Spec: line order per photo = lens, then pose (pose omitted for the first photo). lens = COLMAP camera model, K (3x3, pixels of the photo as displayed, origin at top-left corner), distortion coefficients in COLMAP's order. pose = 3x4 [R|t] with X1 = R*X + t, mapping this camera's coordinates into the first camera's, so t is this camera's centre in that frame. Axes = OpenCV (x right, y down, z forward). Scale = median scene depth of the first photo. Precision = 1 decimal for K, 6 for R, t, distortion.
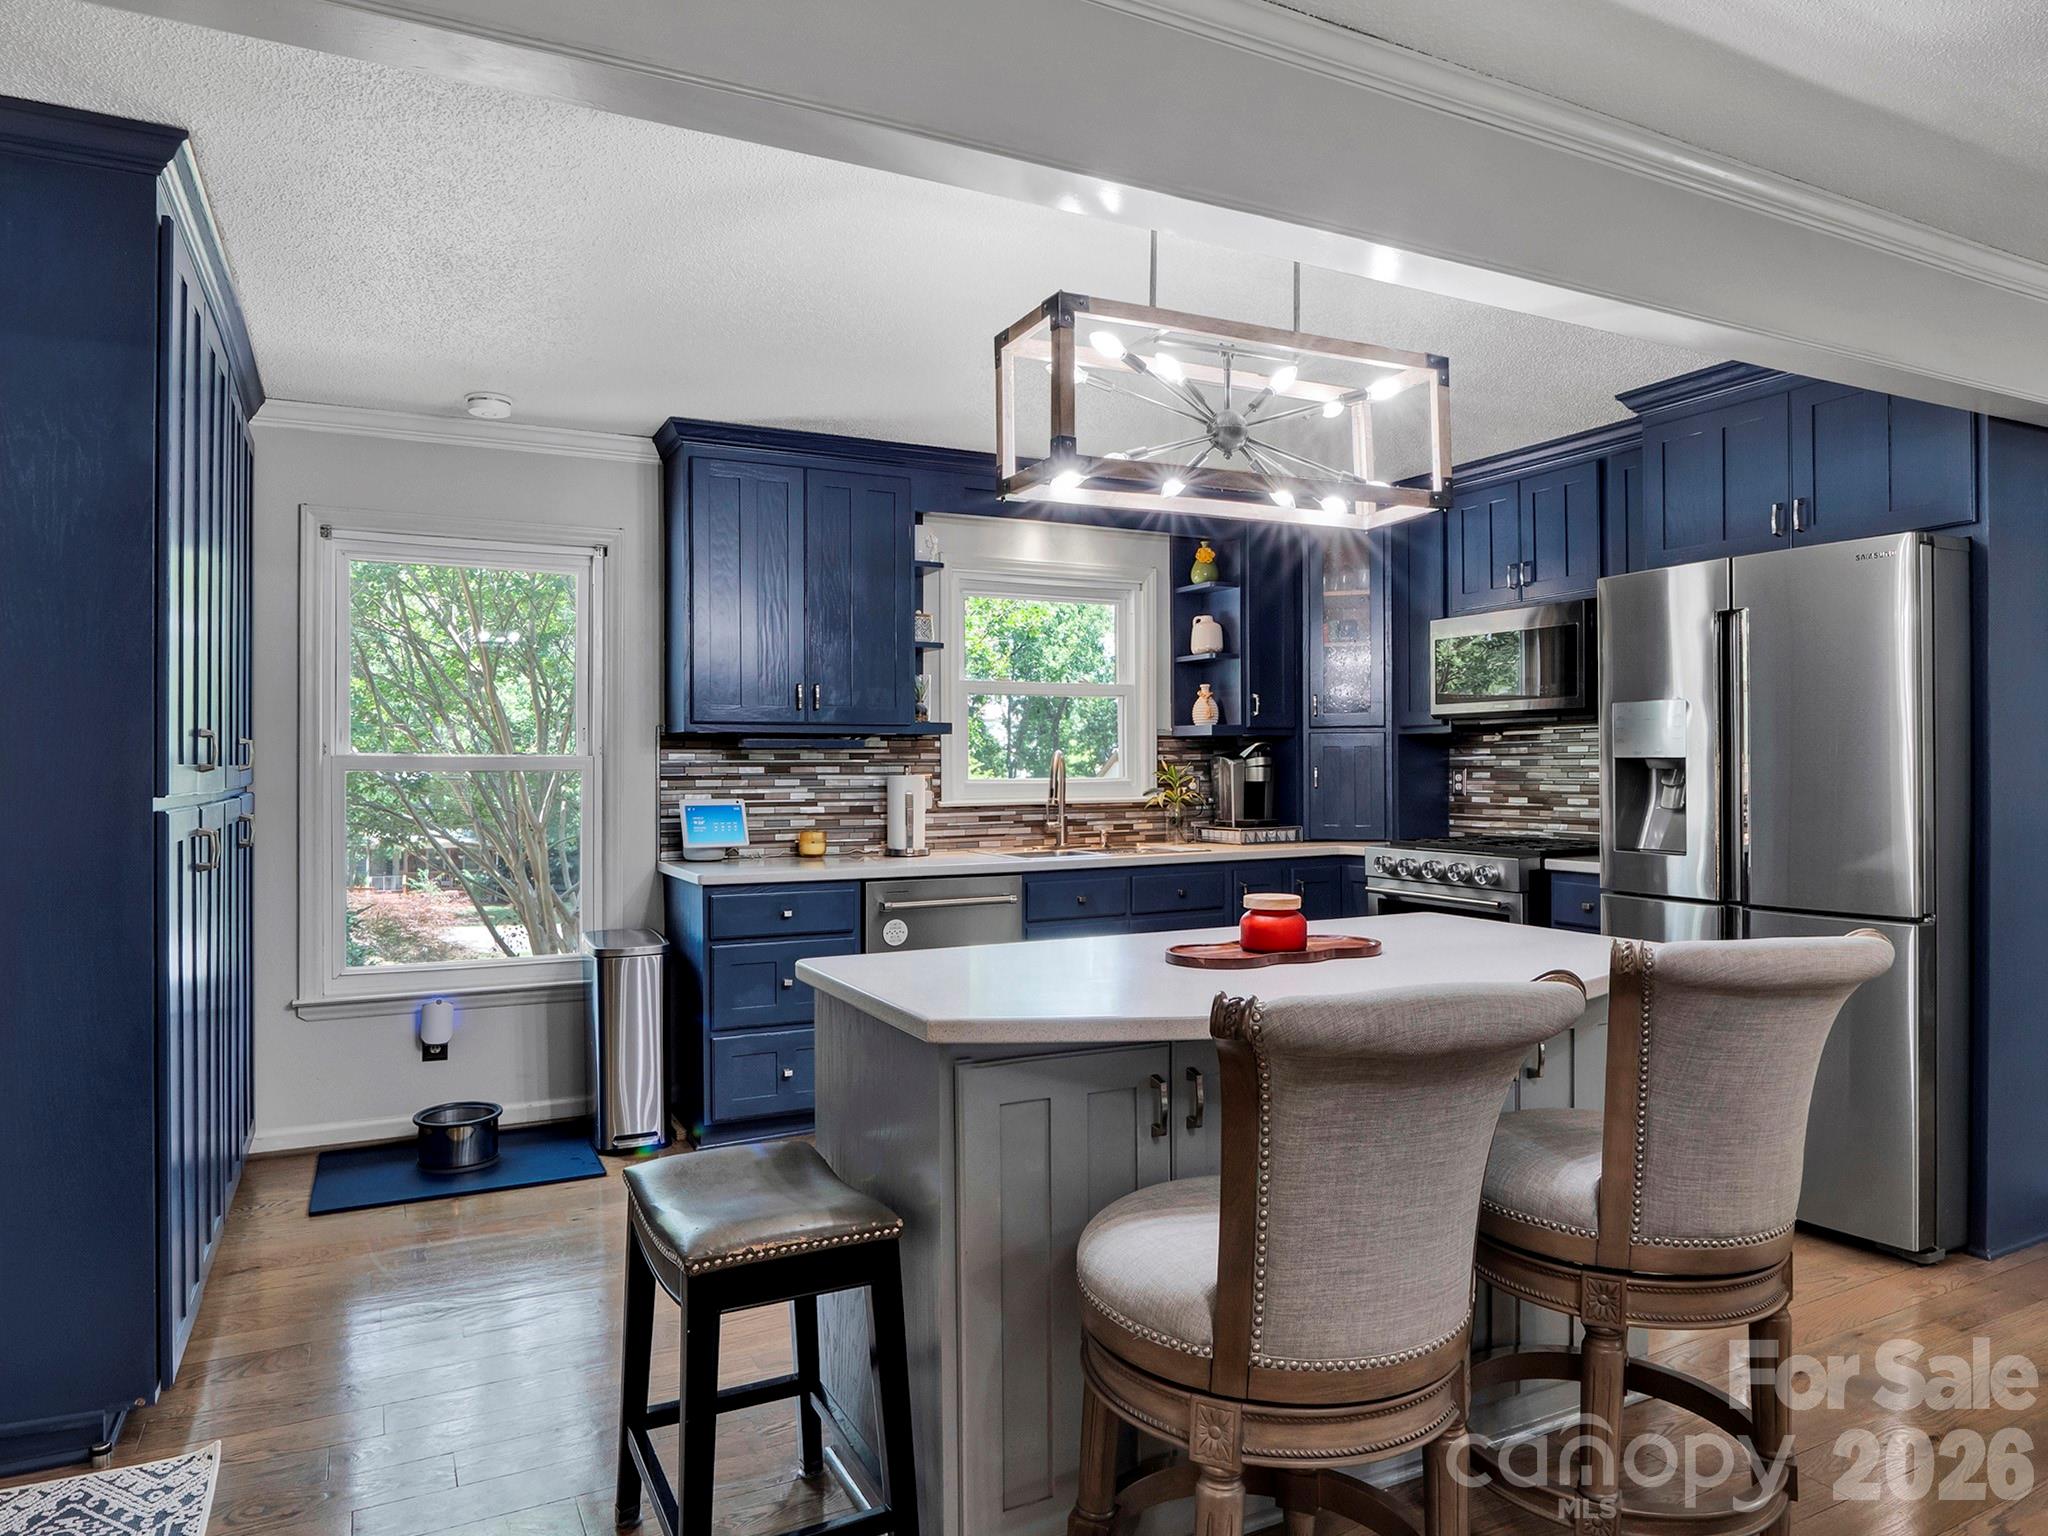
lens RADIAL K [[1314.6, 0, 1008.6], [0, 1314.6, 774.5], [0, 0, 1]] dist [-0.024608, 0.005277]
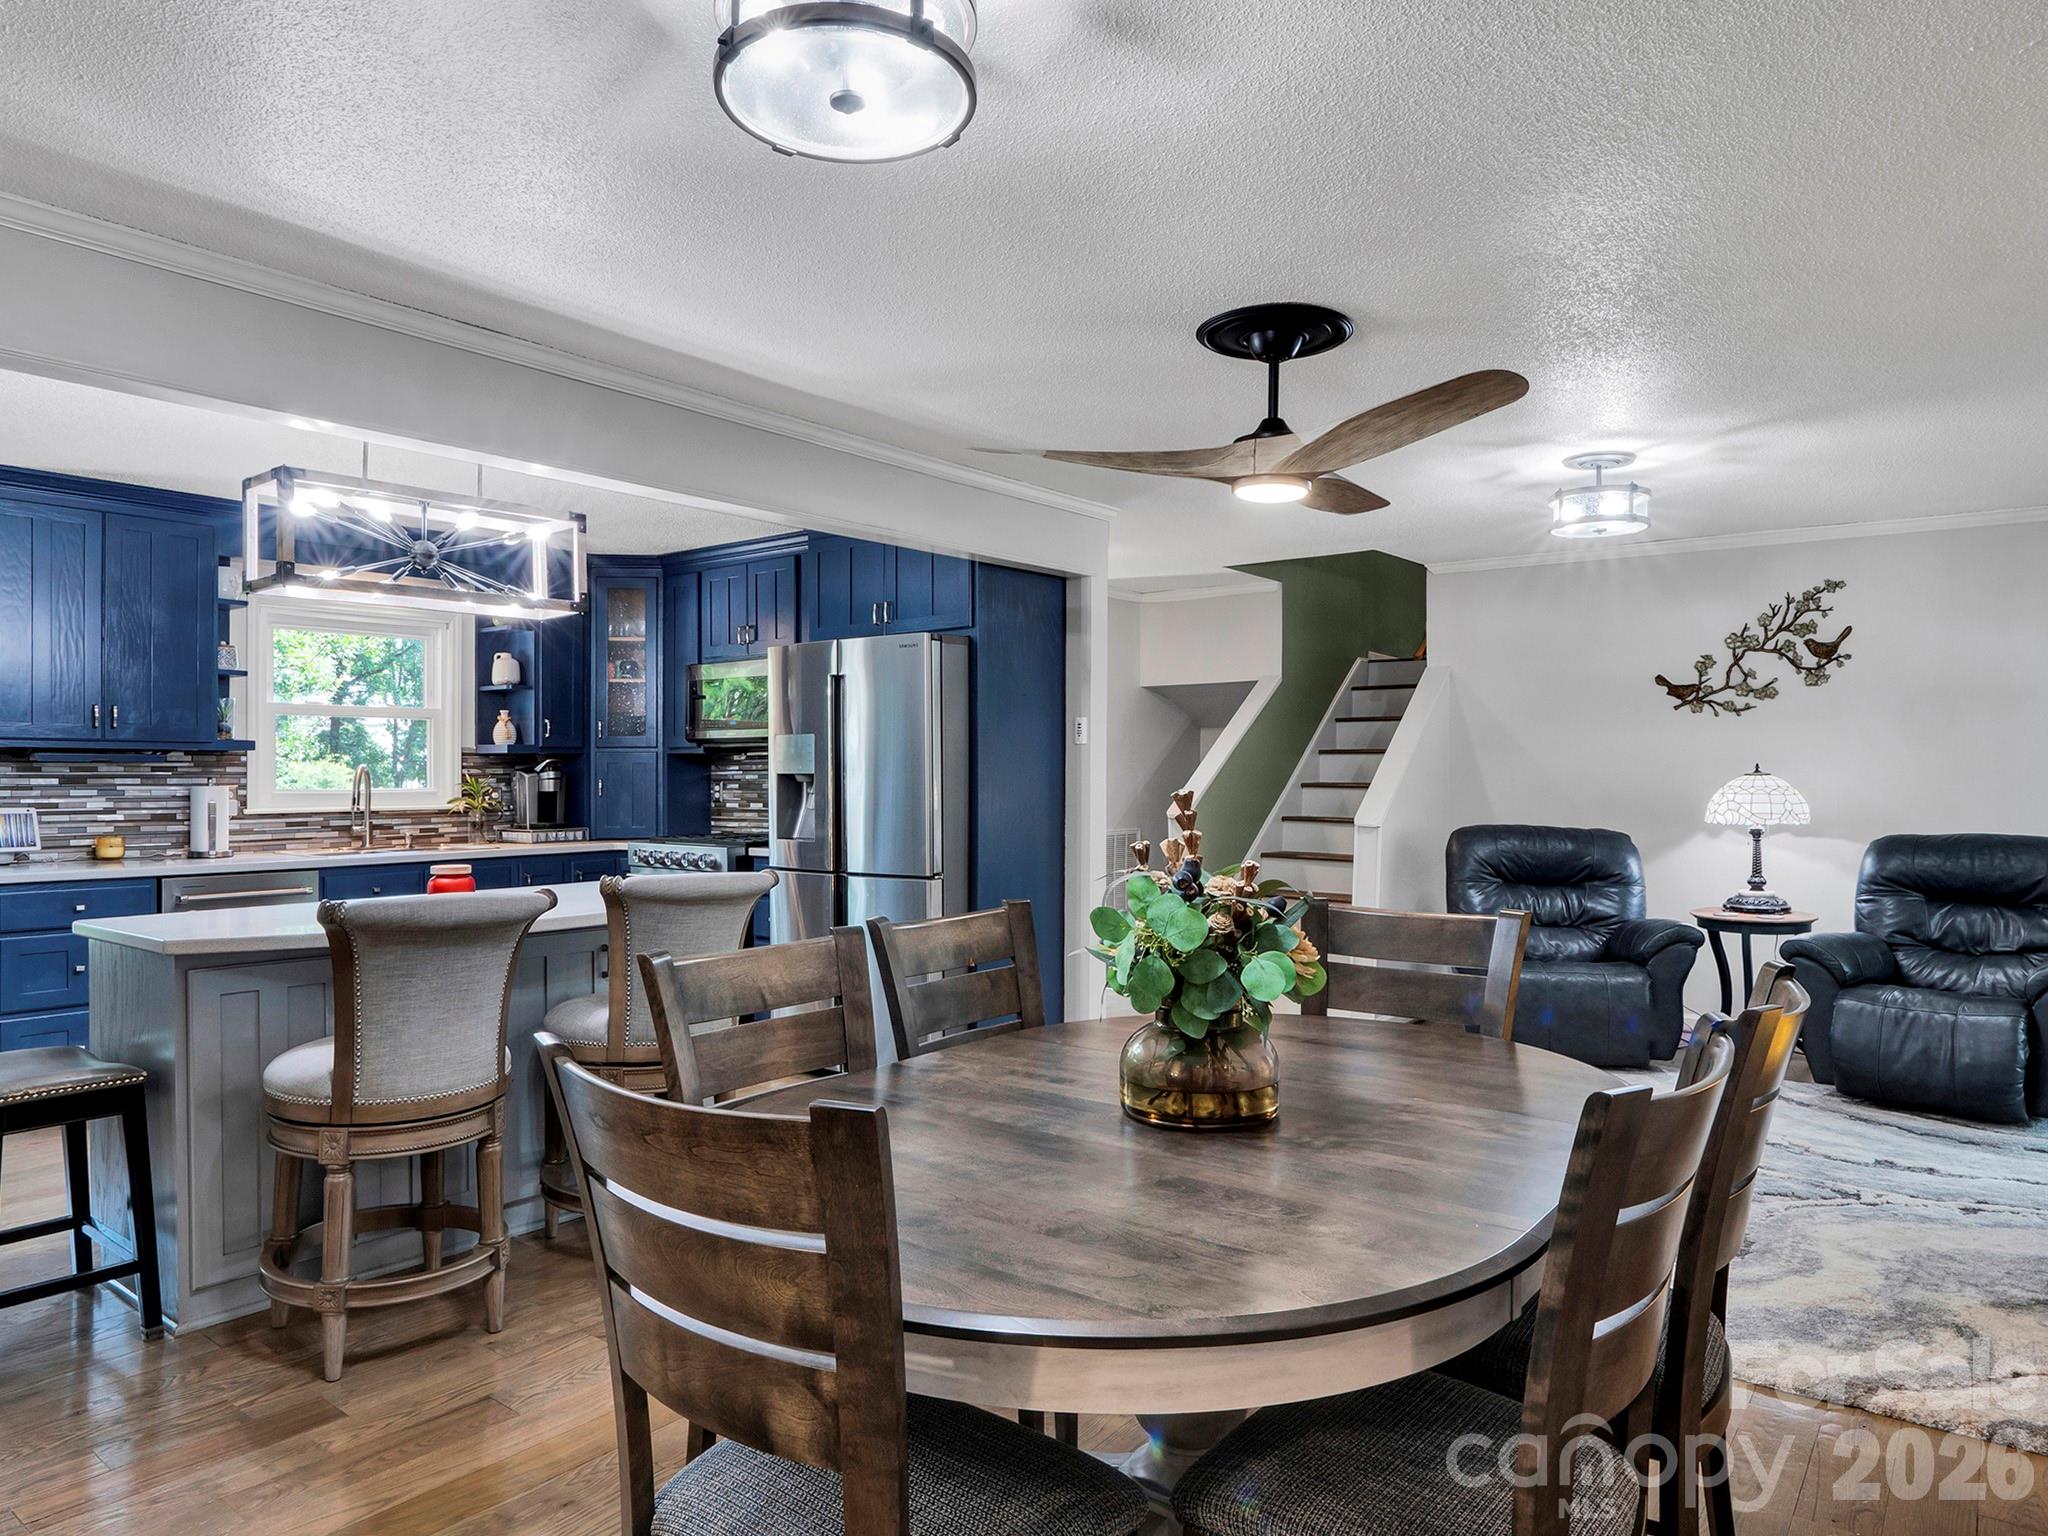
lens RADIAL K [[1317.3, 0, 1031.9], [0, 1317.3, 775.6], [0, 0, 1]] dist [-0.023116, 0.001637]
pose [[0.900971, 0.003431, 0.433866, 0.069001], [-0.000139, 0.999971, -0.007619, -0.000056], [-0.433879, 0.006805, 0.900945, -0.303632]]
